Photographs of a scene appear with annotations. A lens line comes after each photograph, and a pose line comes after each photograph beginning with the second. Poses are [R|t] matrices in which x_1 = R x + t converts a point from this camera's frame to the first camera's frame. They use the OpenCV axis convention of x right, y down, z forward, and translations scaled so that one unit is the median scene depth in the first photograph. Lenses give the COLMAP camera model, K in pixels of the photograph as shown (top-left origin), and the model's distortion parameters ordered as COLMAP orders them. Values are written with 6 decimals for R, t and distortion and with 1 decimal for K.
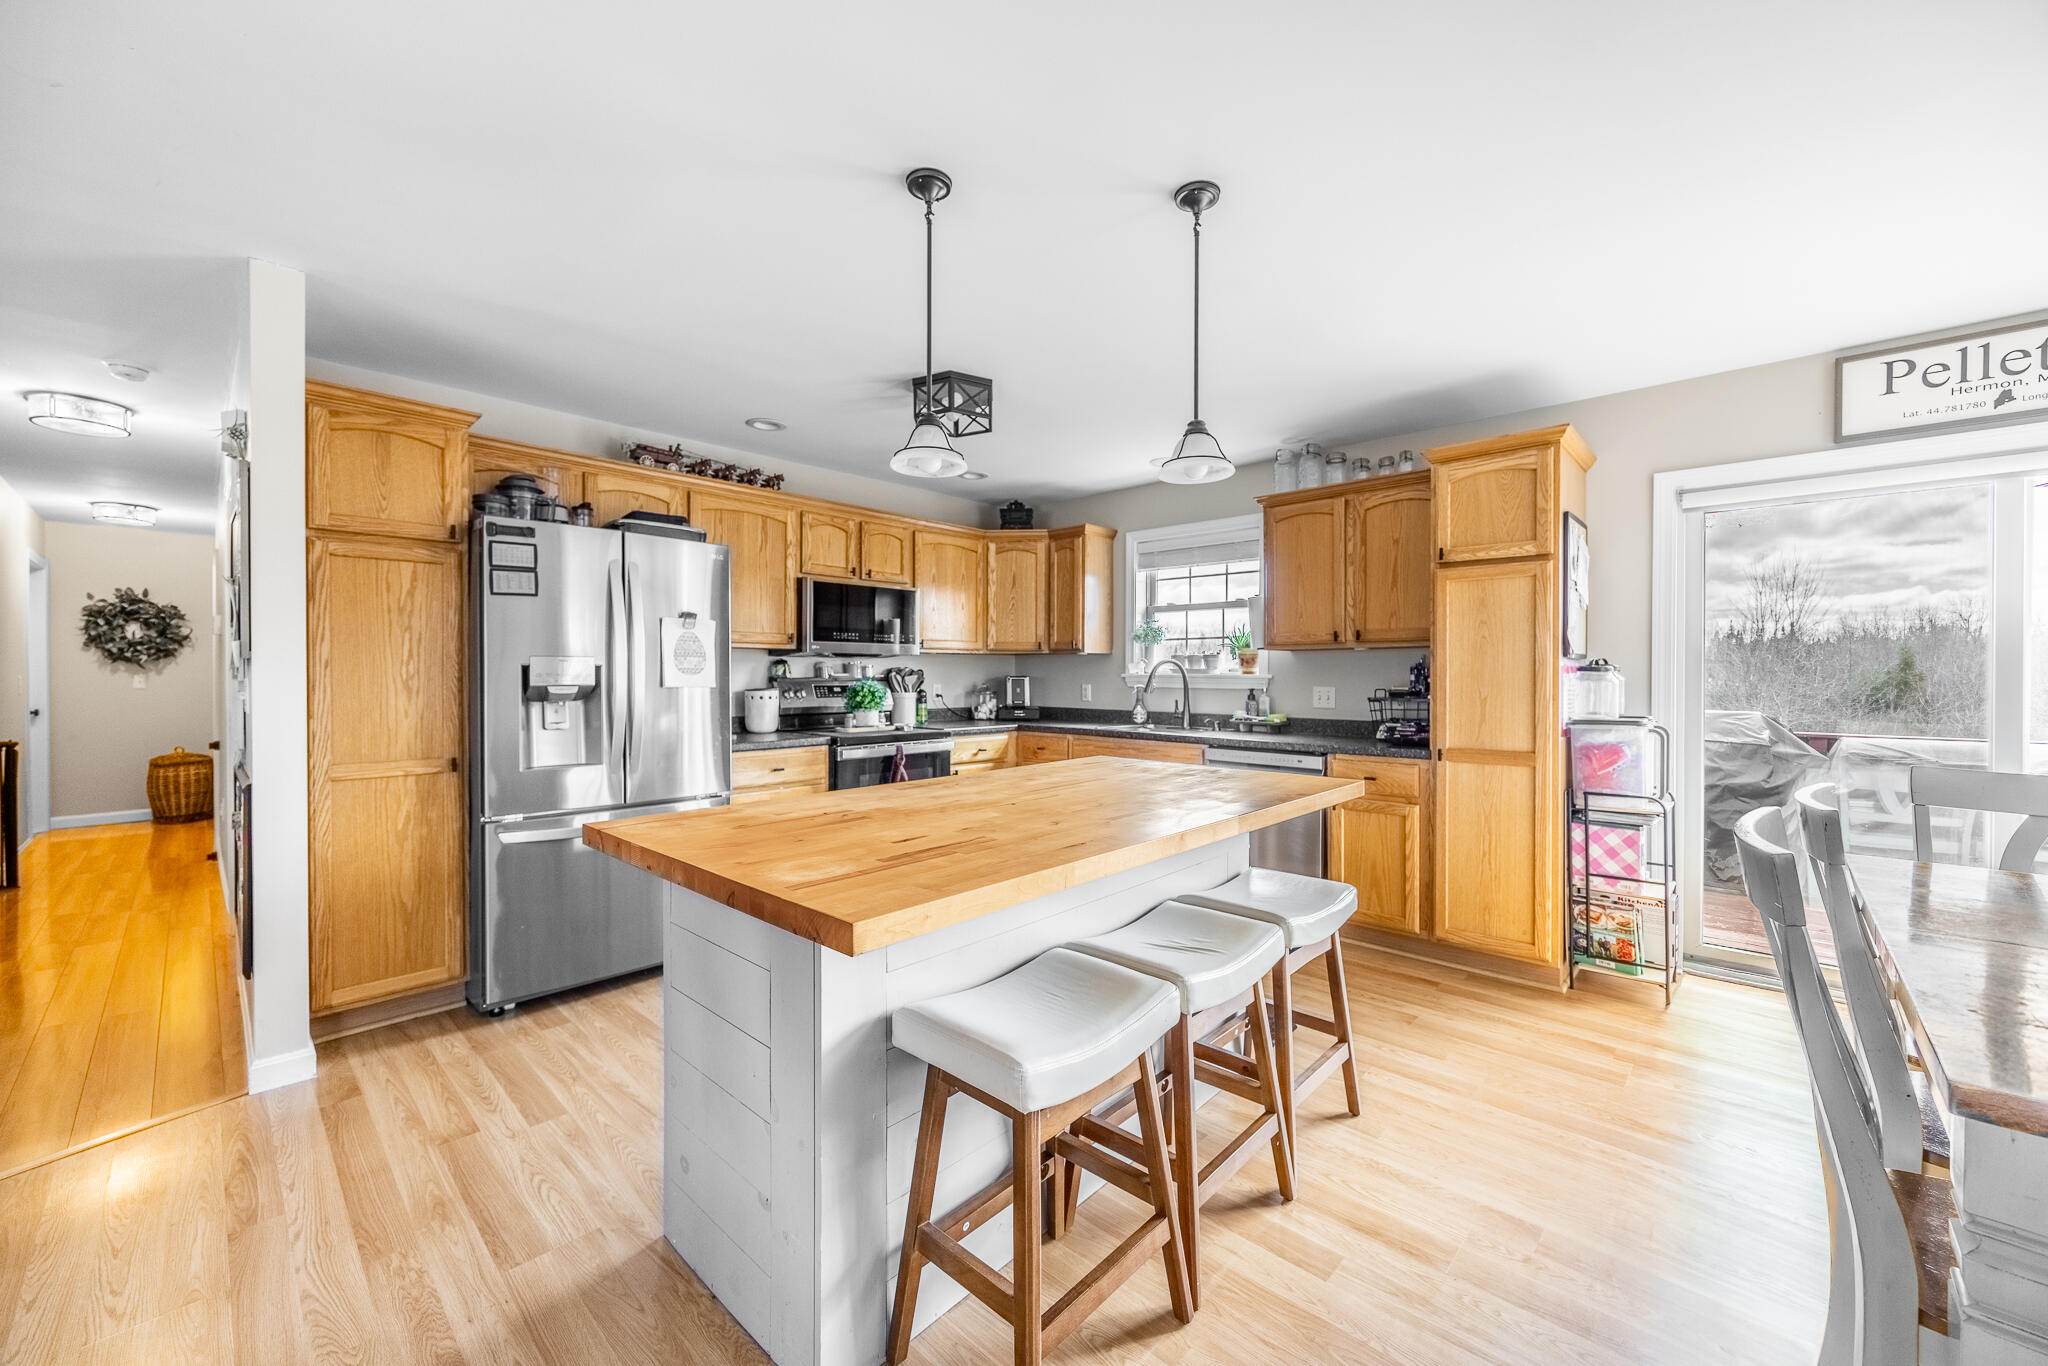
lens RADIAL K [[797.4, 0, 1039.1], [0, 797.4, 681.0], [0, 0, 1]] dist [0.001298, -0.000372]
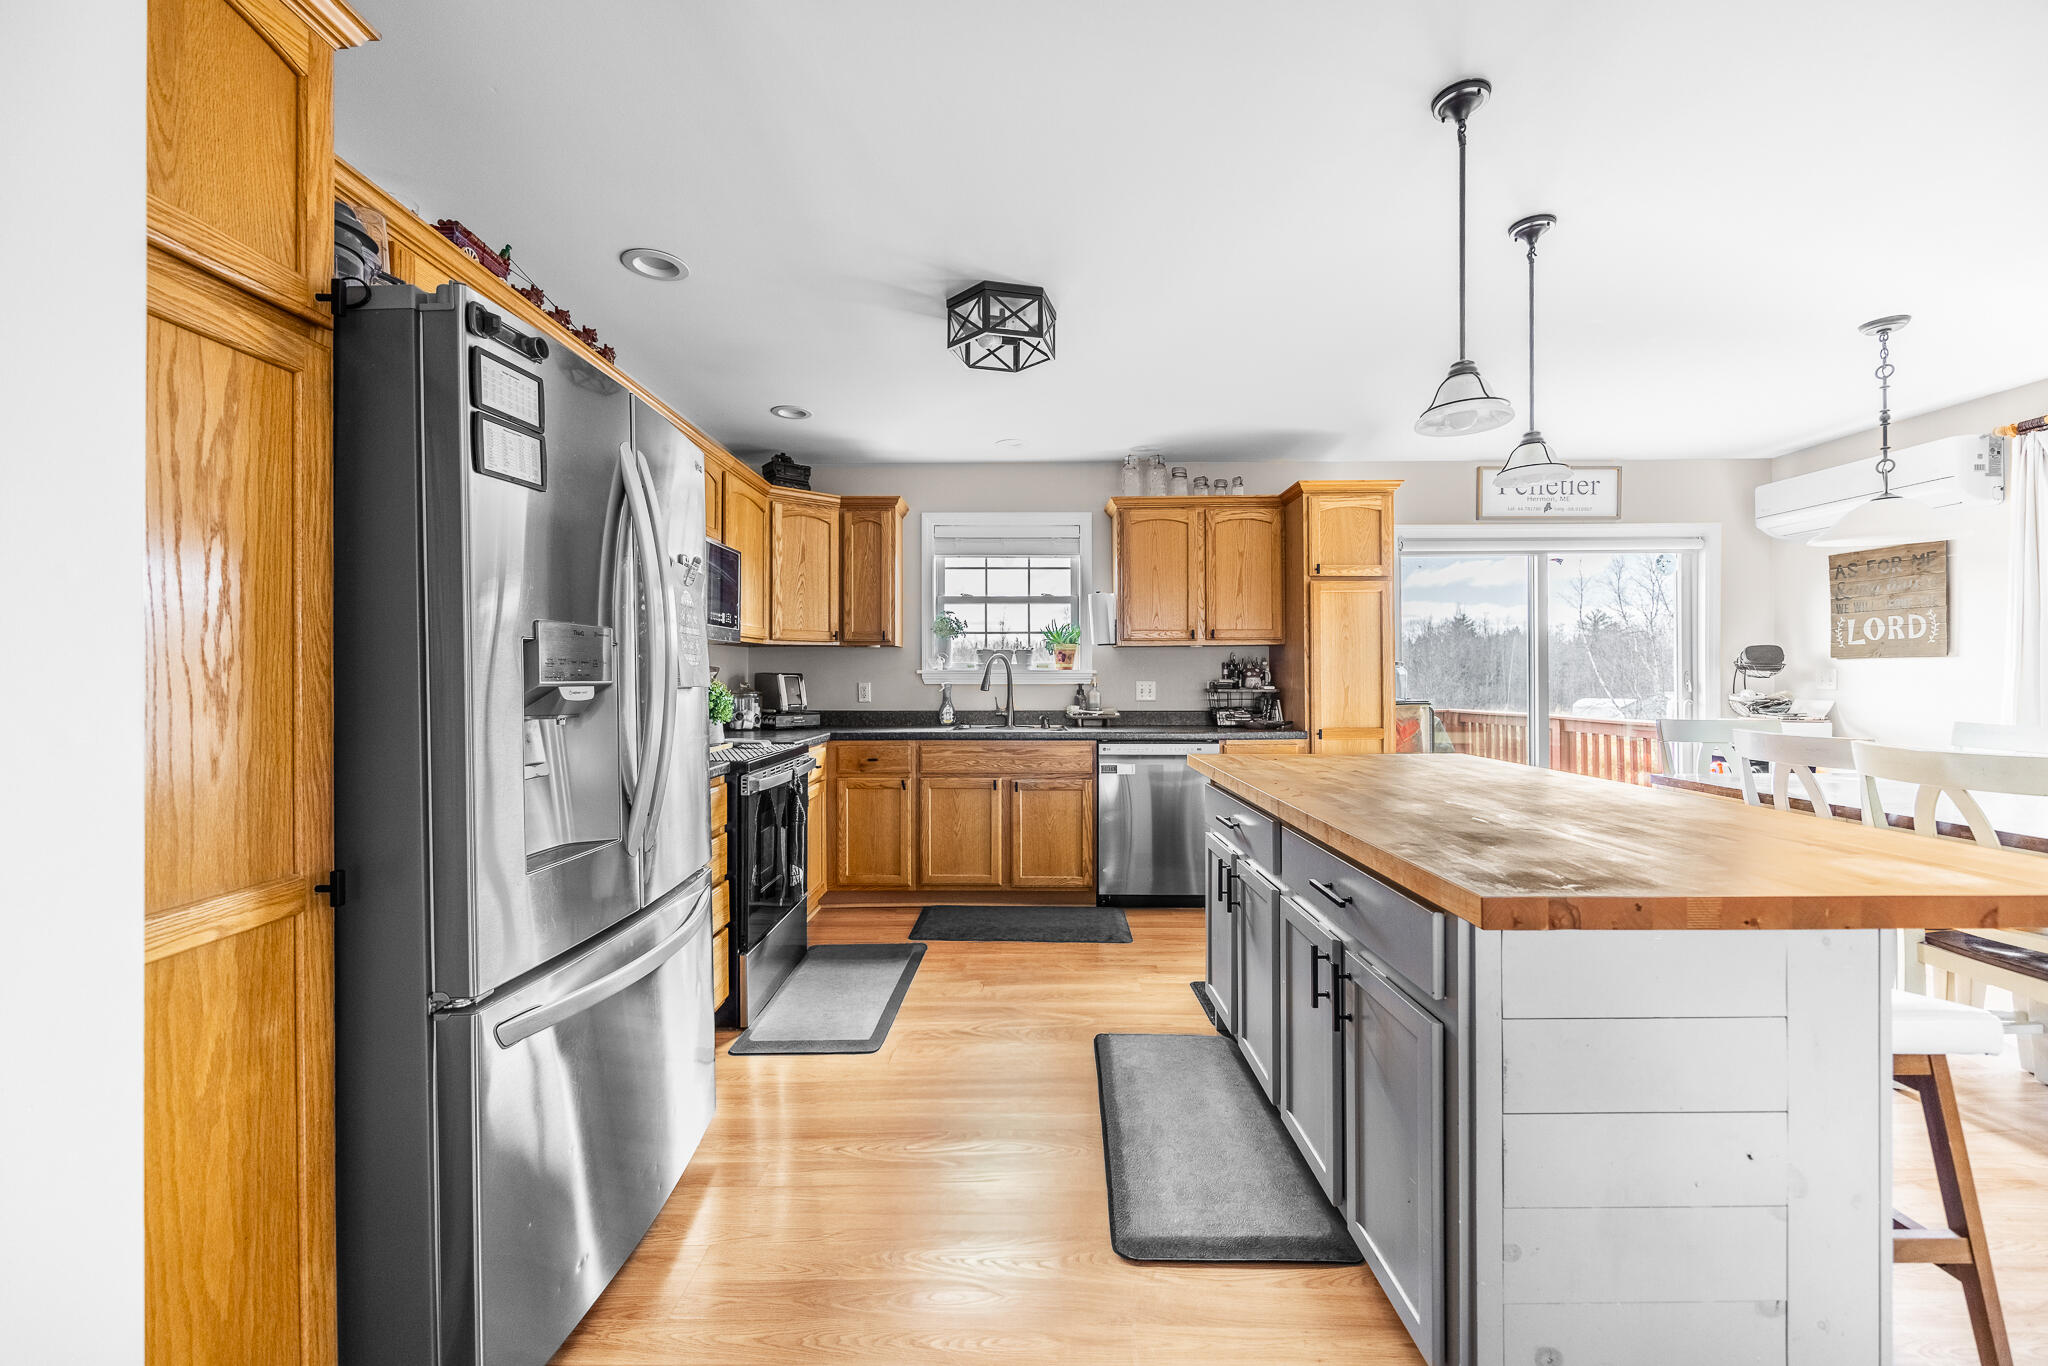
lens RADIAL K [[797.4, 0, 1030.8], [0, 797.4, 678.5], [0, 0, 1]] dist [0.001298, -0.000372]
pose [[0.731907, -0.007033, 0.681369, -0.469108], [0.011376, 0.999933, -0.001899, 0.003765], [-0.681310, 0.009141, 0.731938, 0.298879]]
